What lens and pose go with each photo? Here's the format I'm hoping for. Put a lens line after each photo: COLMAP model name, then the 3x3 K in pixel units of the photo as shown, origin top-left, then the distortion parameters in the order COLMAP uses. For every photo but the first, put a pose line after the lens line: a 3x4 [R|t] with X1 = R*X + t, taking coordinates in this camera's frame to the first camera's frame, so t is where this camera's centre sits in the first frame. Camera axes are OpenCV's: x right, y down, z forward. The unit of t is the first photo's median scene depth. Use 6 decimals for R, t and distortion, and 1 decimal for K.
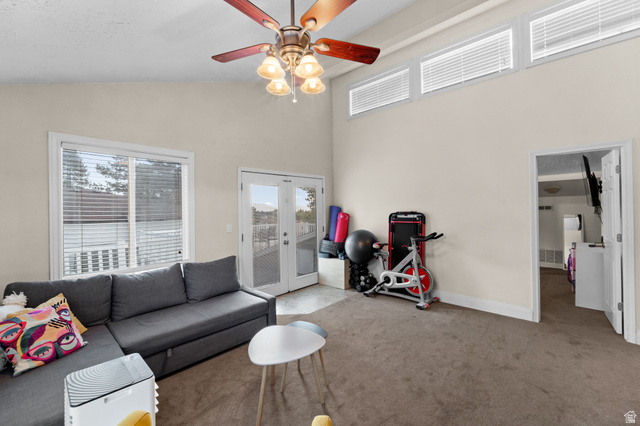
lens RADIAL K [[263.9, 0, 322.0], [0, 263.9, 206.1], [0, 0, 1]] dist [-0.000267, 0.000027]
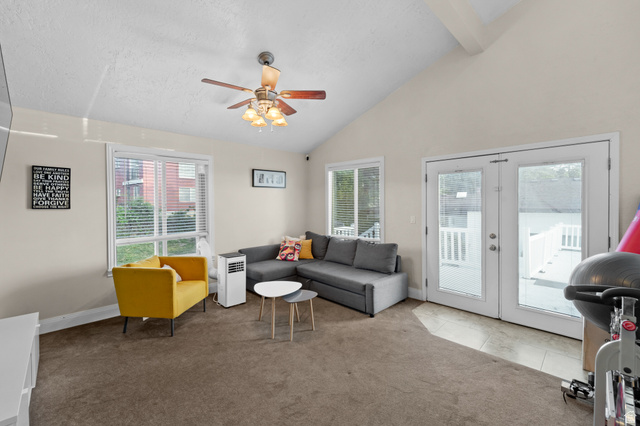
lens RADIAL K [[273.5, 0, 320.0], [0, 273.5, 203.8], [0, 0, 1]] dist [0.000073, -0.000055]
pose [[-0.038713, 0.011860, -0.999180, 0.721703], [0.007975, 0.999901, 0.011560, 0.006654], [0.999219, -0.007521, -0.038804, 0.659508]]
